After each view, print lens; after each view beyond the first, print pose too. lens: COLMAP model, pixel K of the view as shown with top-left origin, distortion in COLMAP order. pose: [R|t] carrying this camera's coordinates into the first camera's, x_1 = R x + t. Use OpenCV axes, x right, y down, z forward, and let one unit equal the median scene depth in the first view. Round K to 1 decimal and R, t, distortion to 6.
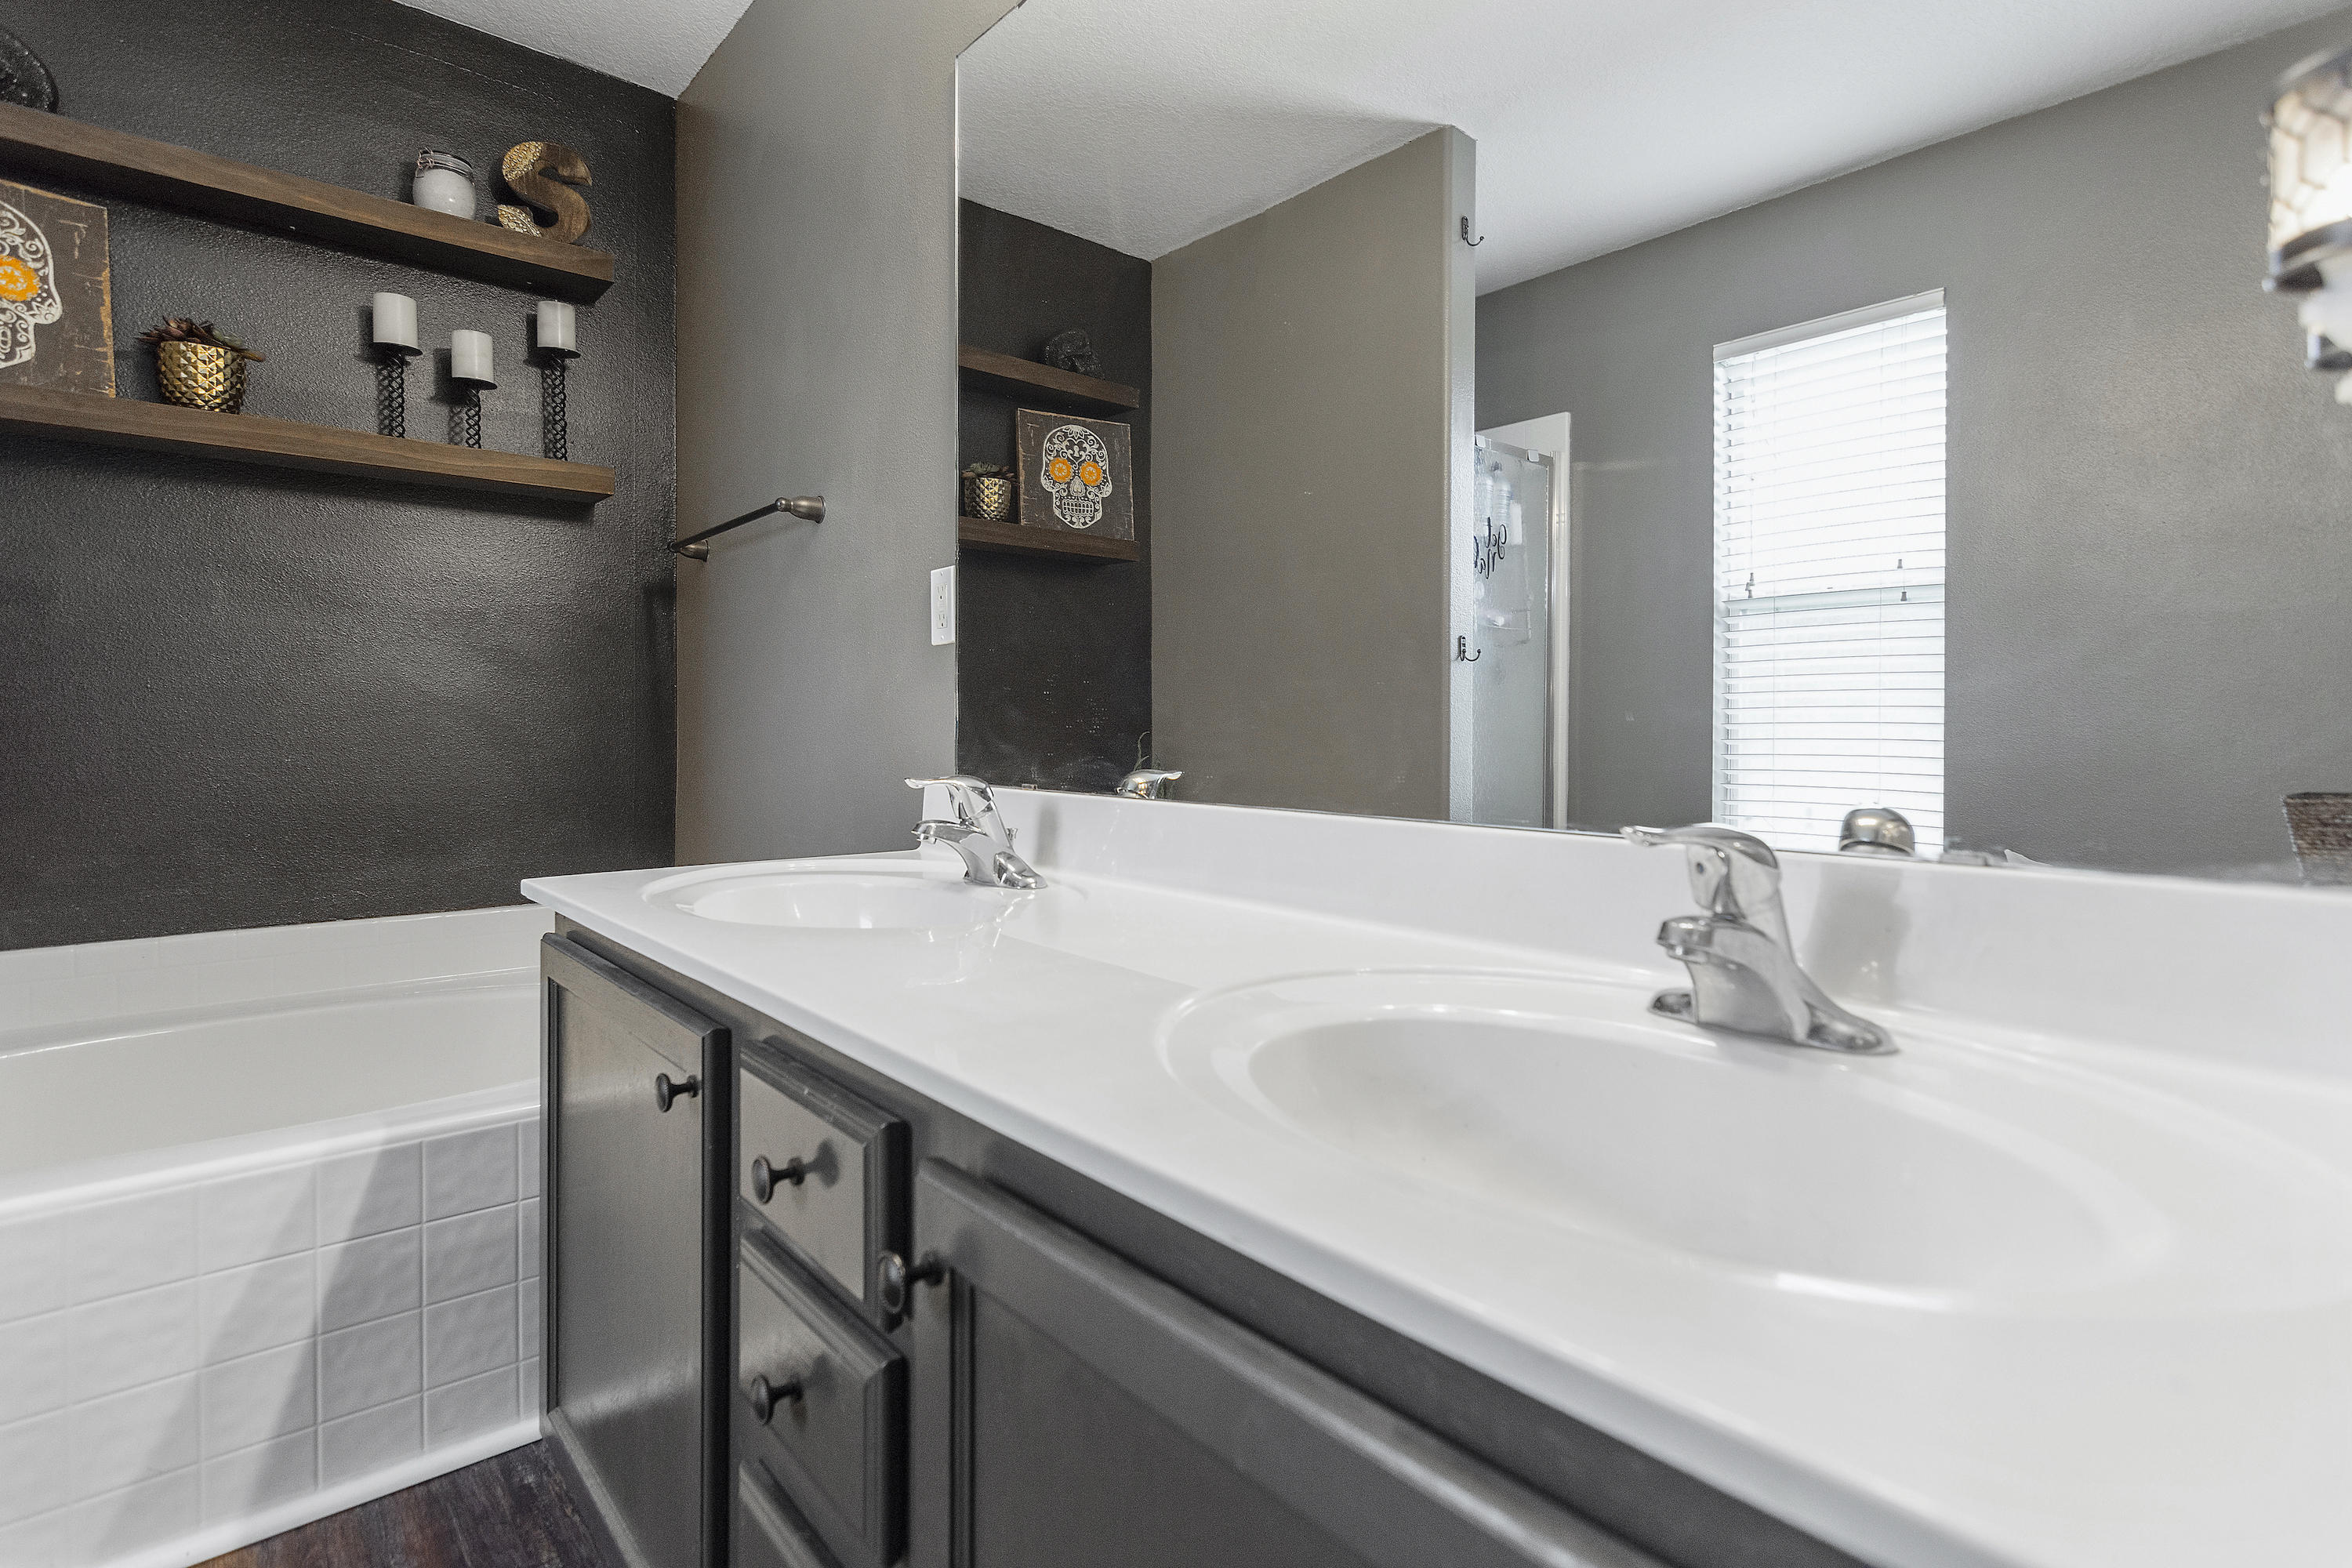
lens RADIAL K [[1117.6, 0, 1169.9], [0, 1117.6, 723.2], [0, 0, 1]] dist [0.000854, 0.000445]
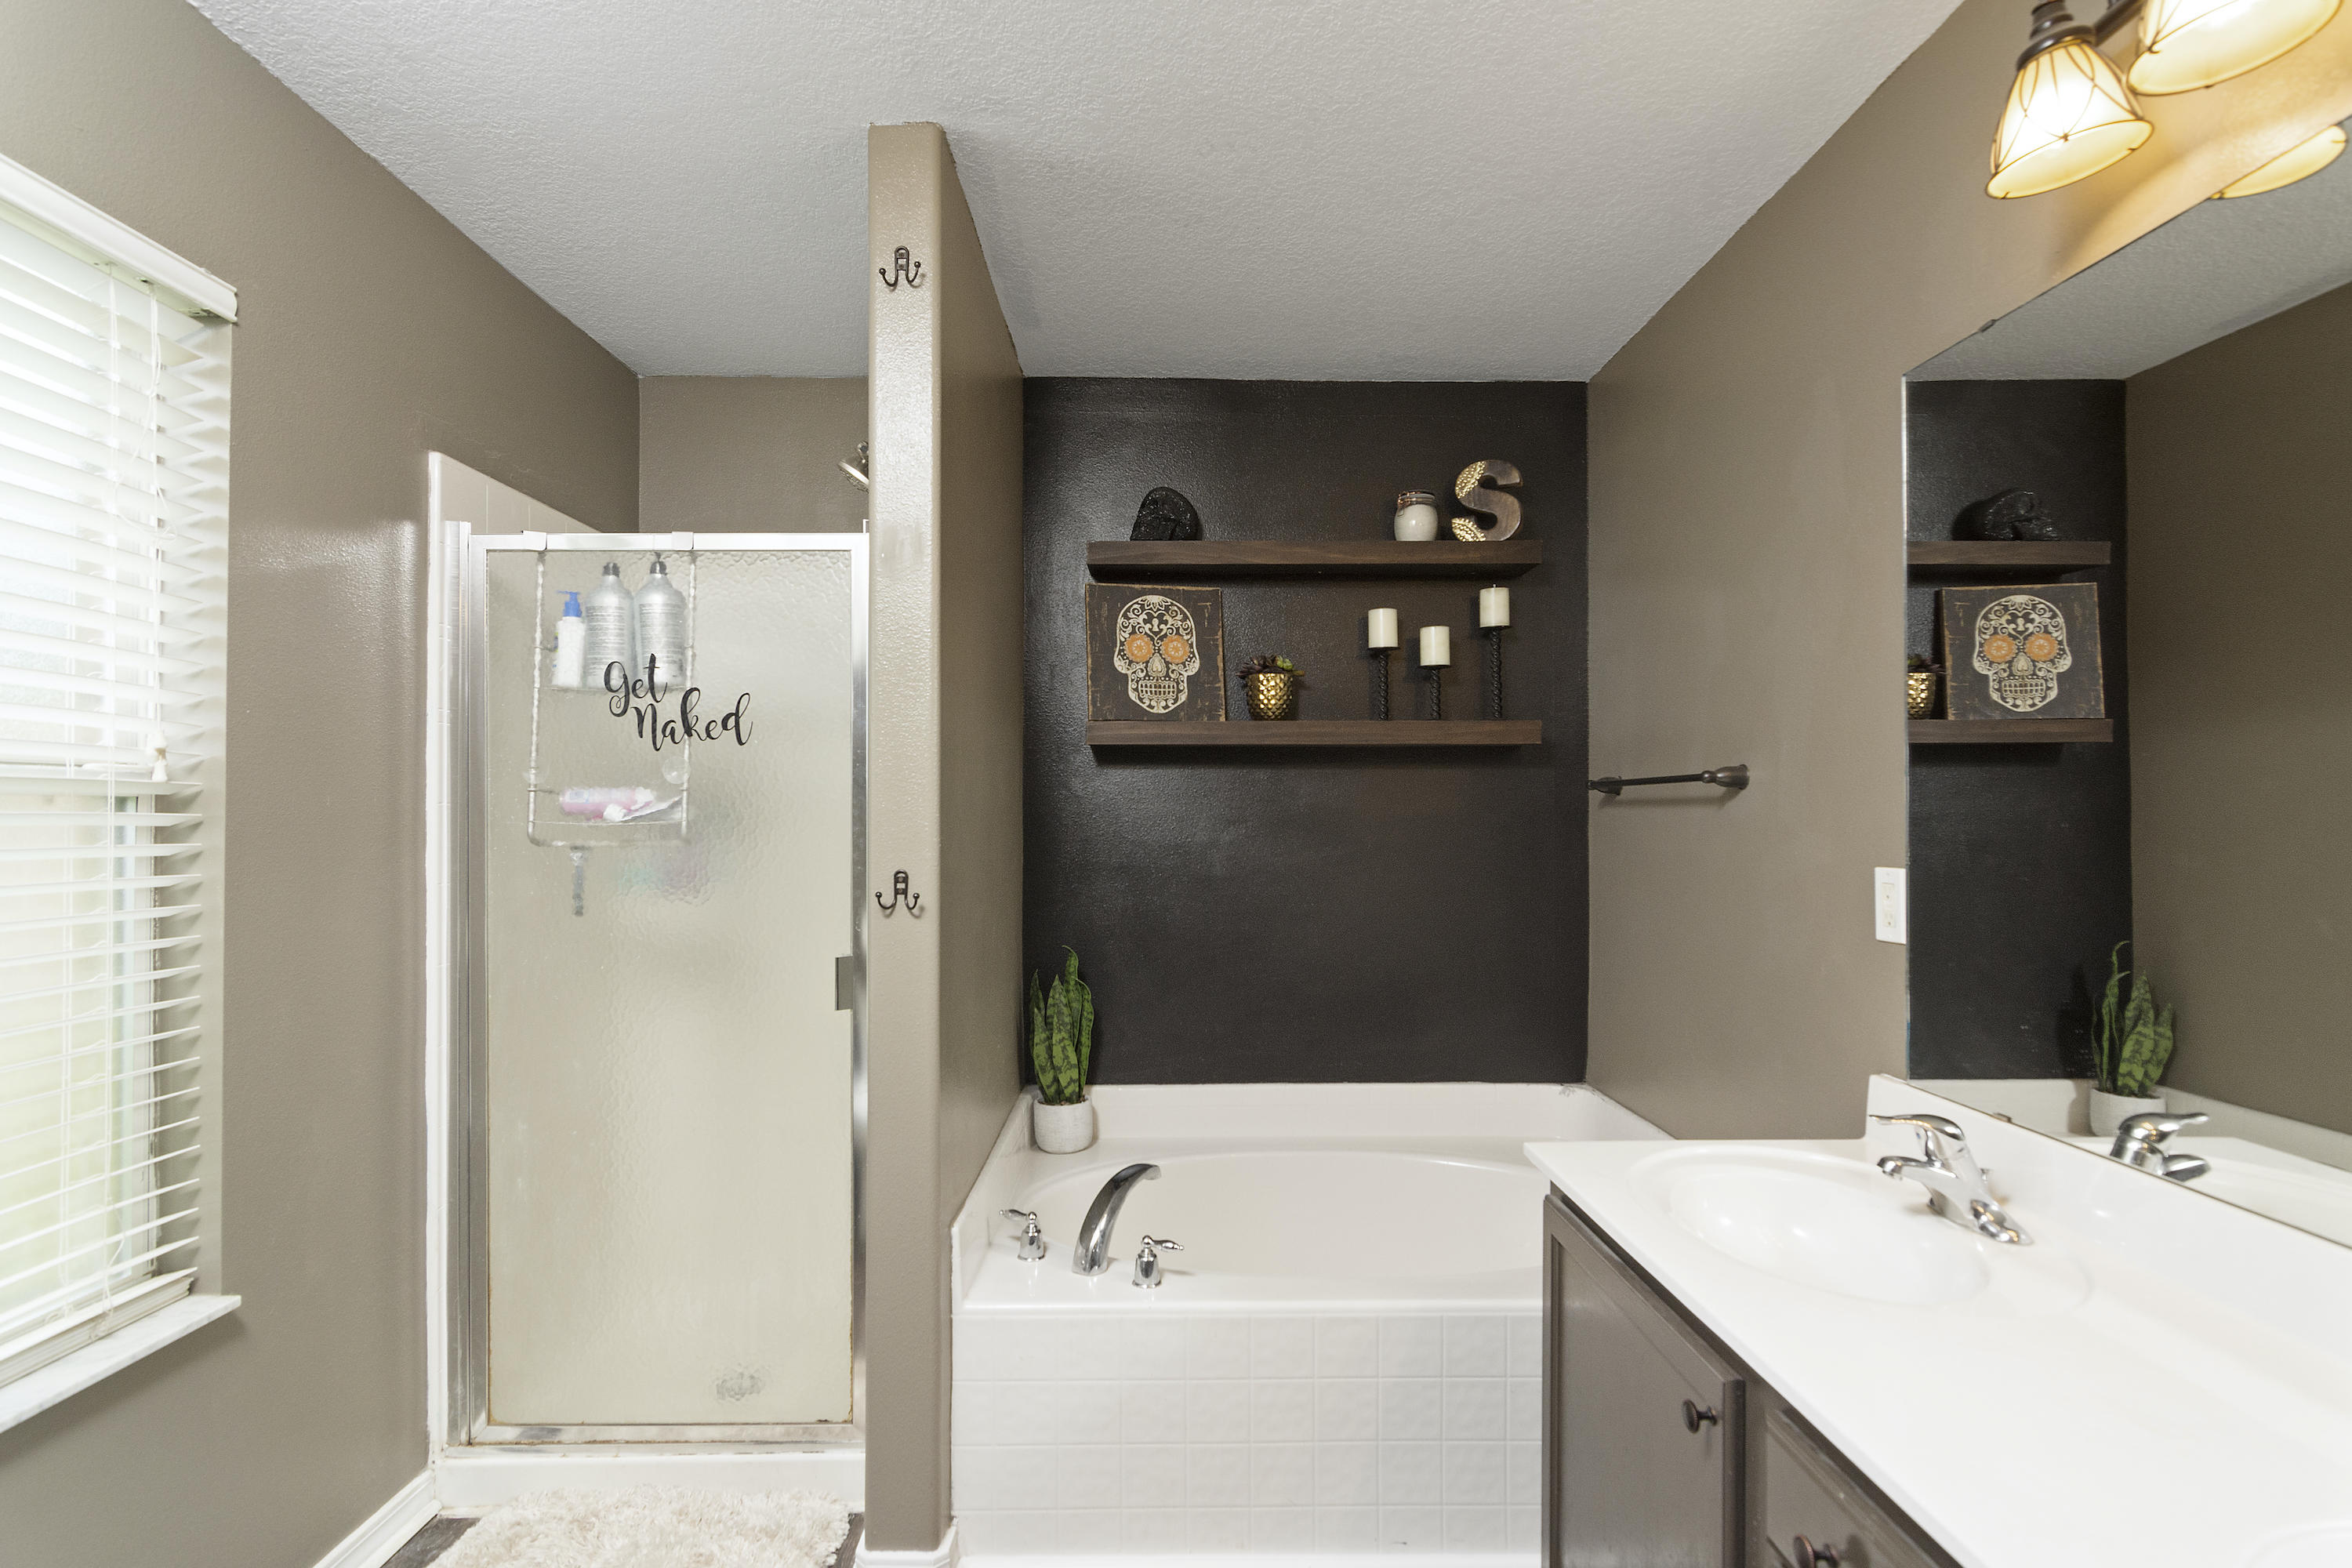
lens RADIAL K [[1135.5, 0, 1178.0], [0, 1135.5, 795.3], [0, 0, 1]] dist [-0.012736, -0.000723]
pose [[0.762877, -0.007516, -0.646499, -0.026143], [-0.000738, 0.999922, -0.012496, -0.144520], [0.646543, 0.010010, 0.762812, -0.145268]]
